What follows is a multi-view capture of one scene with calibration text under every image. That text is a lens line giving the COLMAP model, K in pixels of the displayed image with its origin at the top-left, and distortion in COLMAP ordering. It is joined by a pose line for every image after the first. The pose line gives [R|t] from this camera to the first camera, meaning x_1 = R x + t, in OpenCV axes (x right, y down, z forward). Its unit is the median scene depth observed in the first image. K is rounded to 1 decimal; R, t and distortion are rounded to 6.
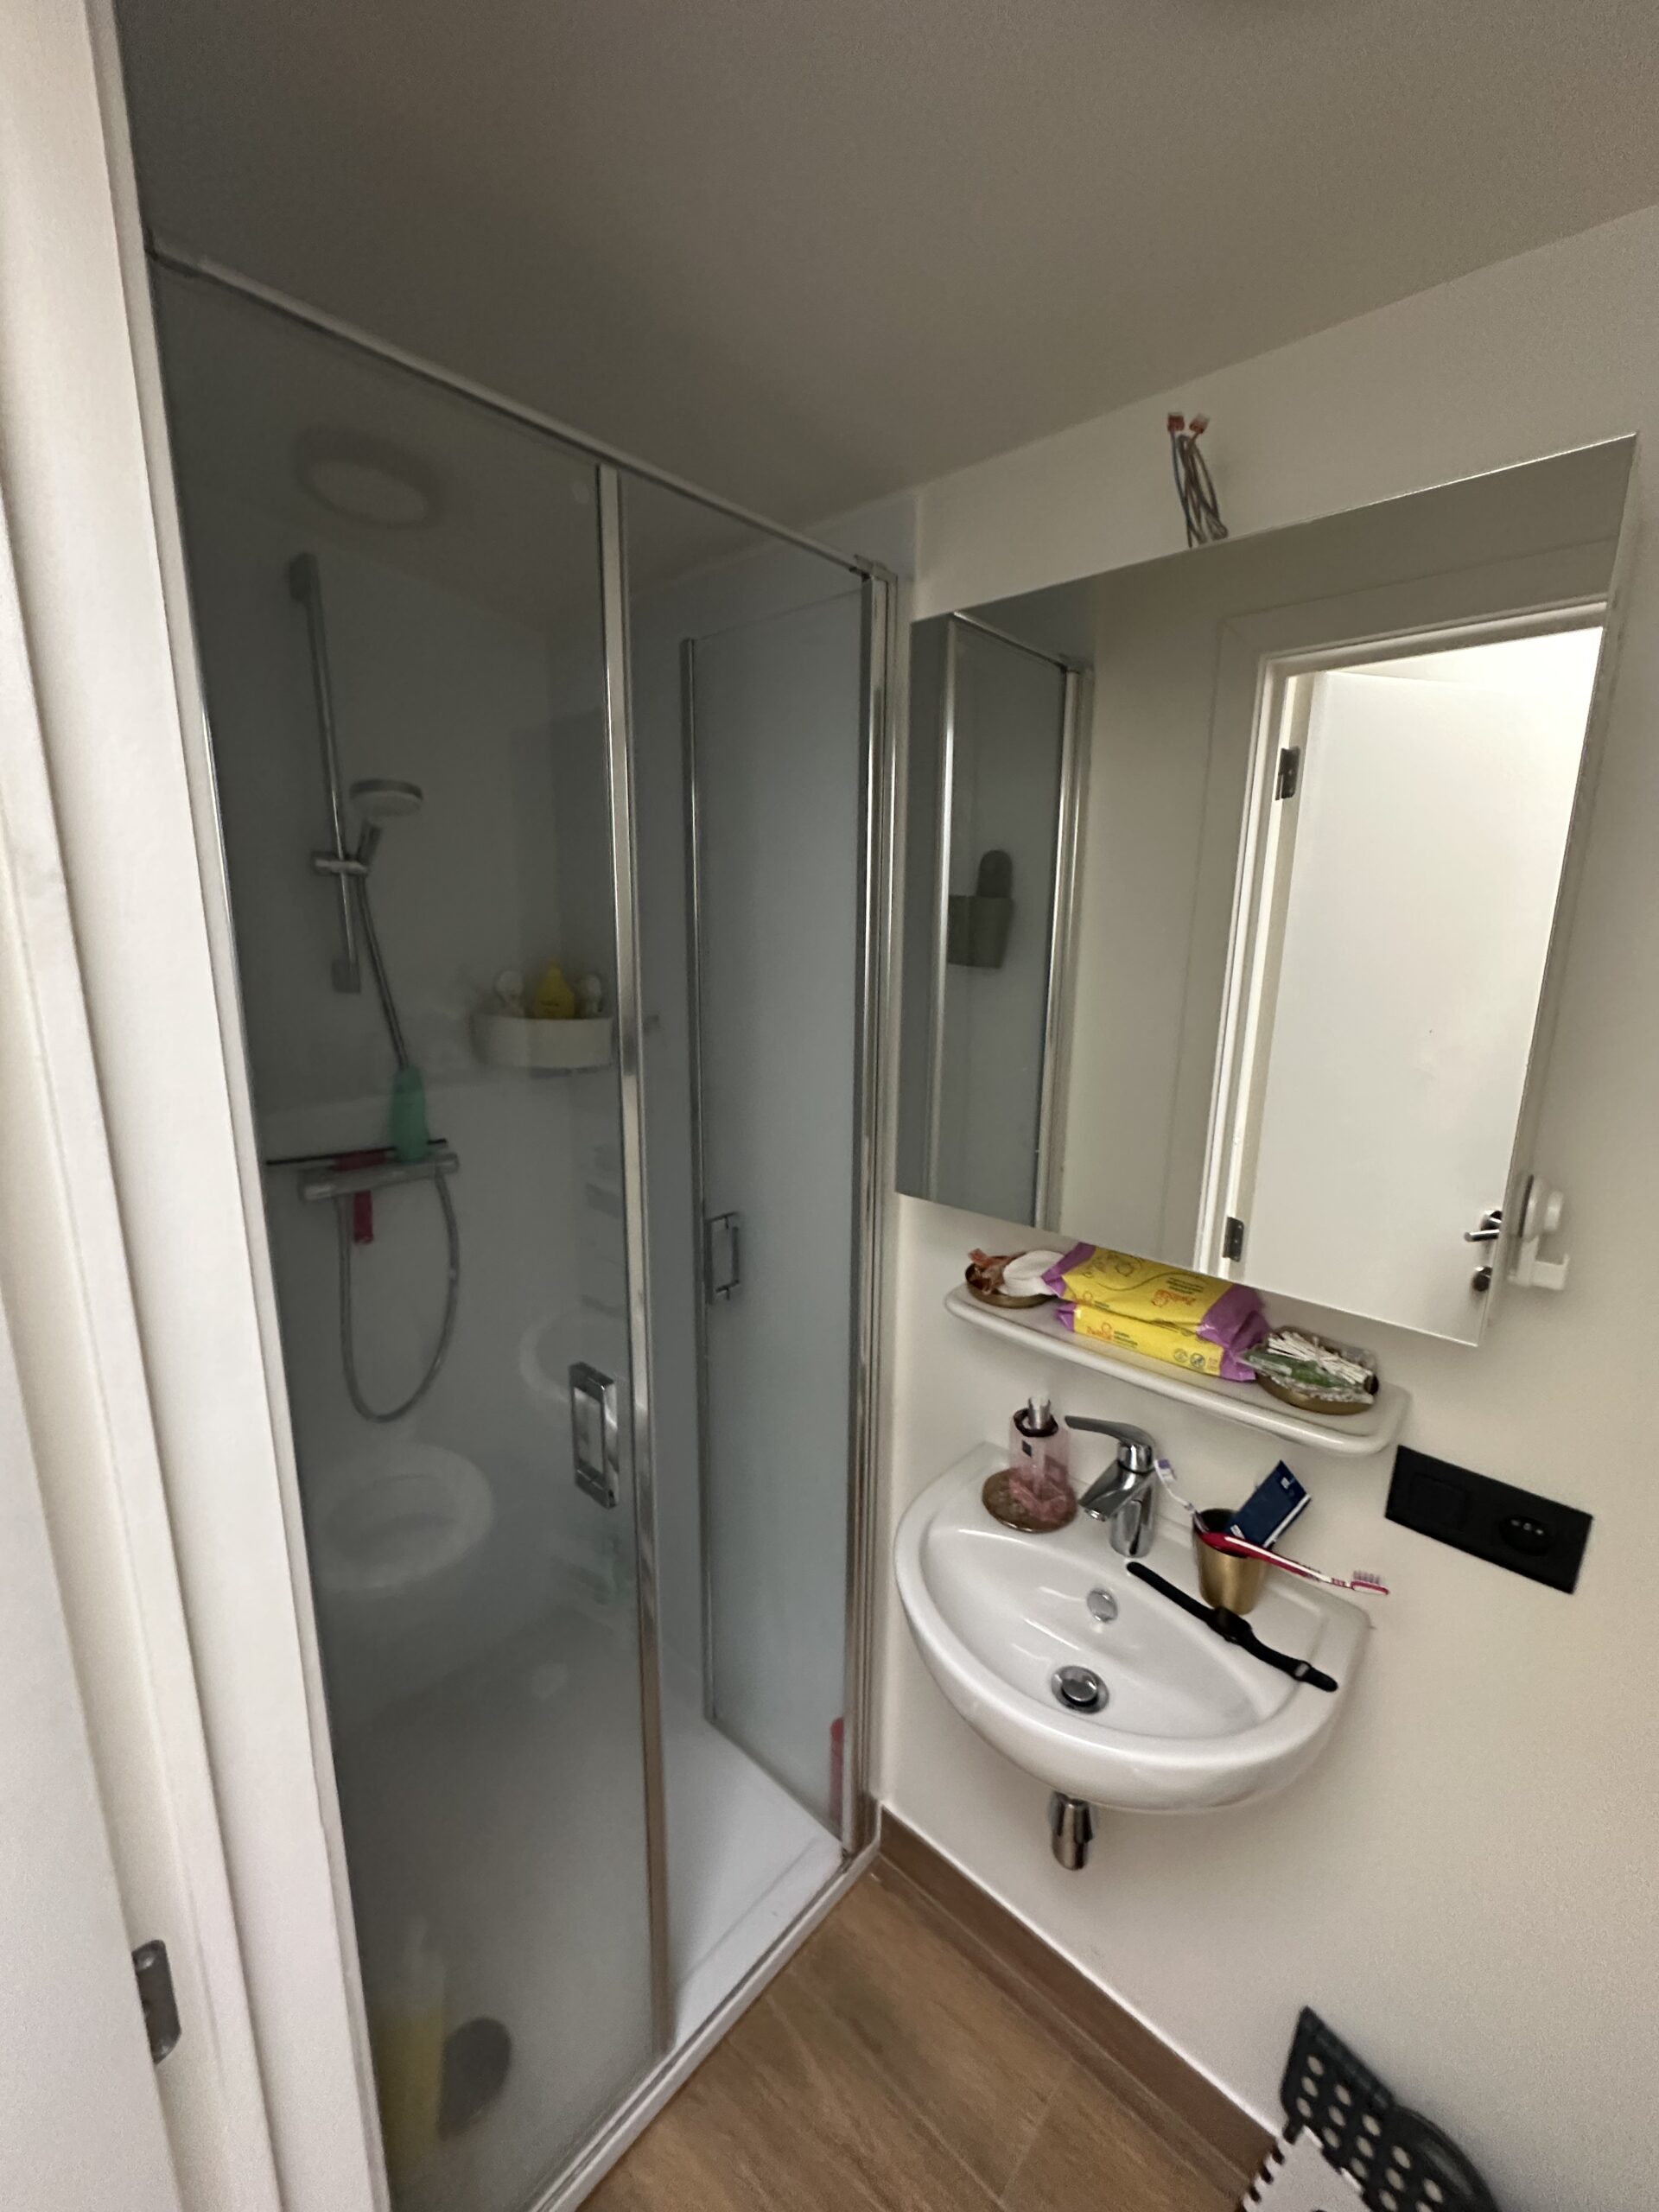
lens RADIAL K [[892.4, 0, 829.5], [0, 892.4, 1106.0], [0, 0, 1]] dist [0.000272, 0.000028]
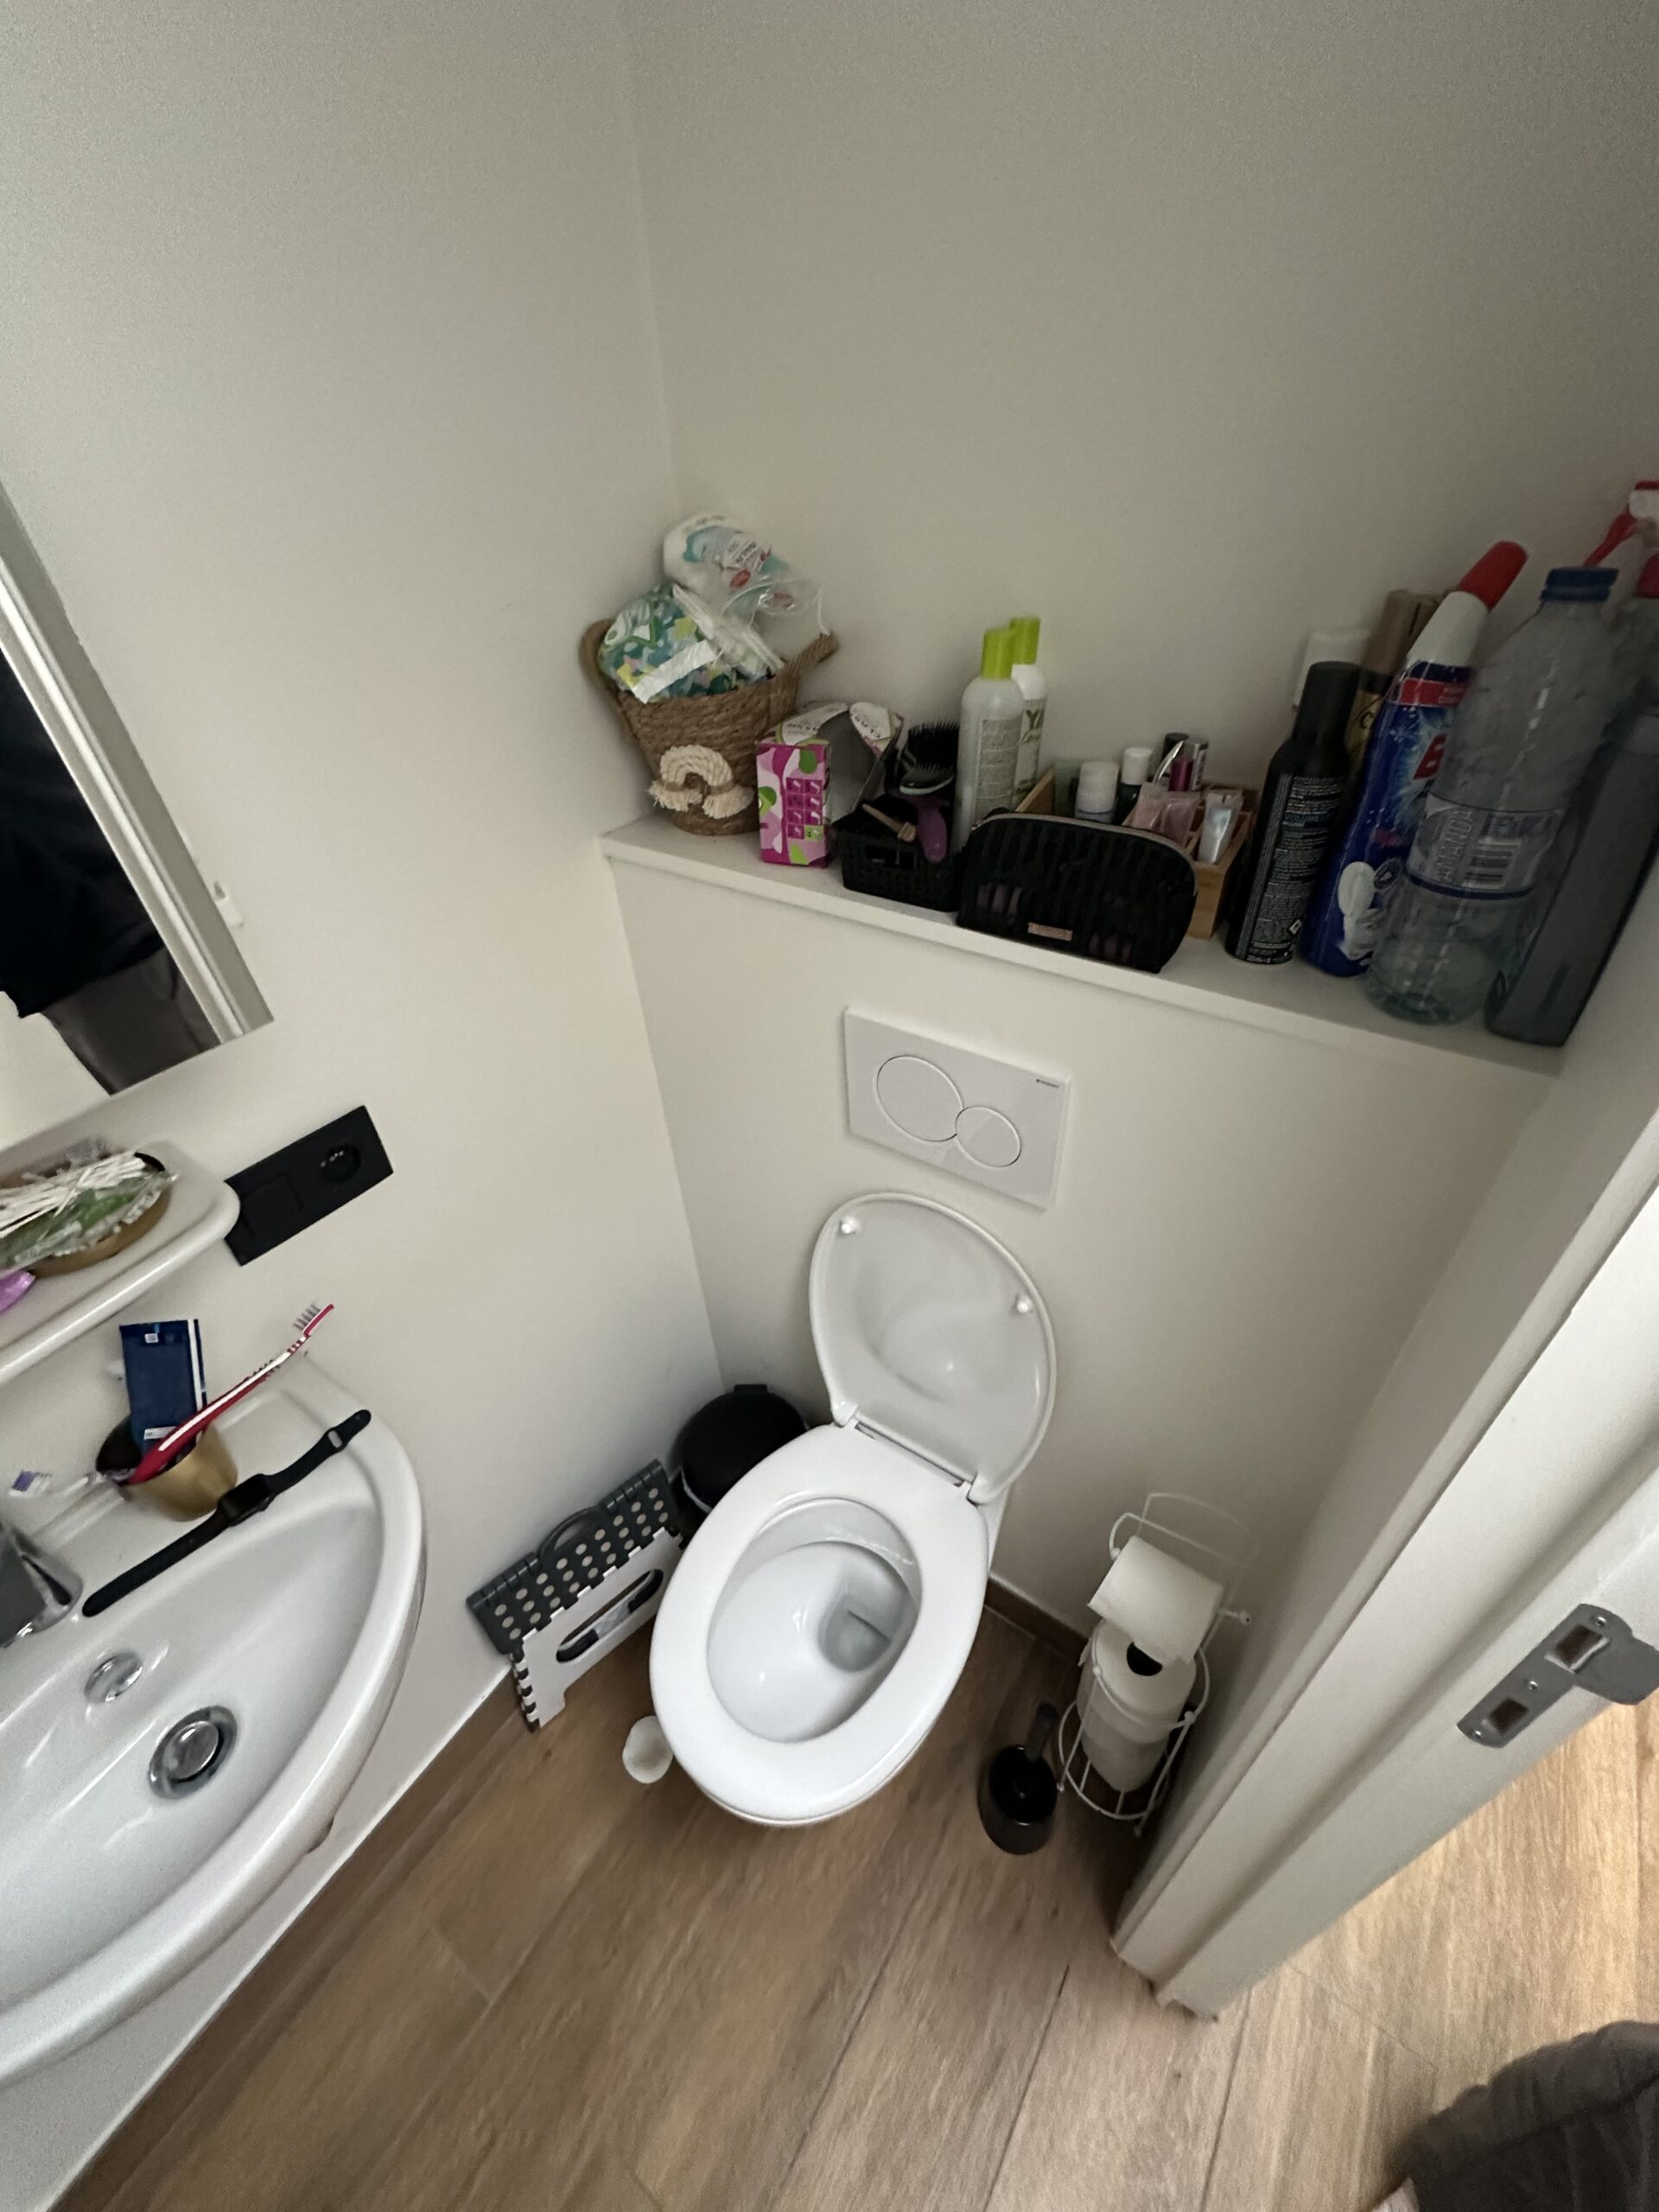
lens RADIAL K [[873.7, 0, 829.5], [0, 873.7, 1106.0], [0, 0, 1]] dist [-0.007389, -0.000223]
pose [[-0.155518, -0.600516, 0.784344, -0.031347], [0.229859, 0.750211, 0.619959, -0.044103], [-0.960718, 0.276704, 0.021363, 0.391713]]
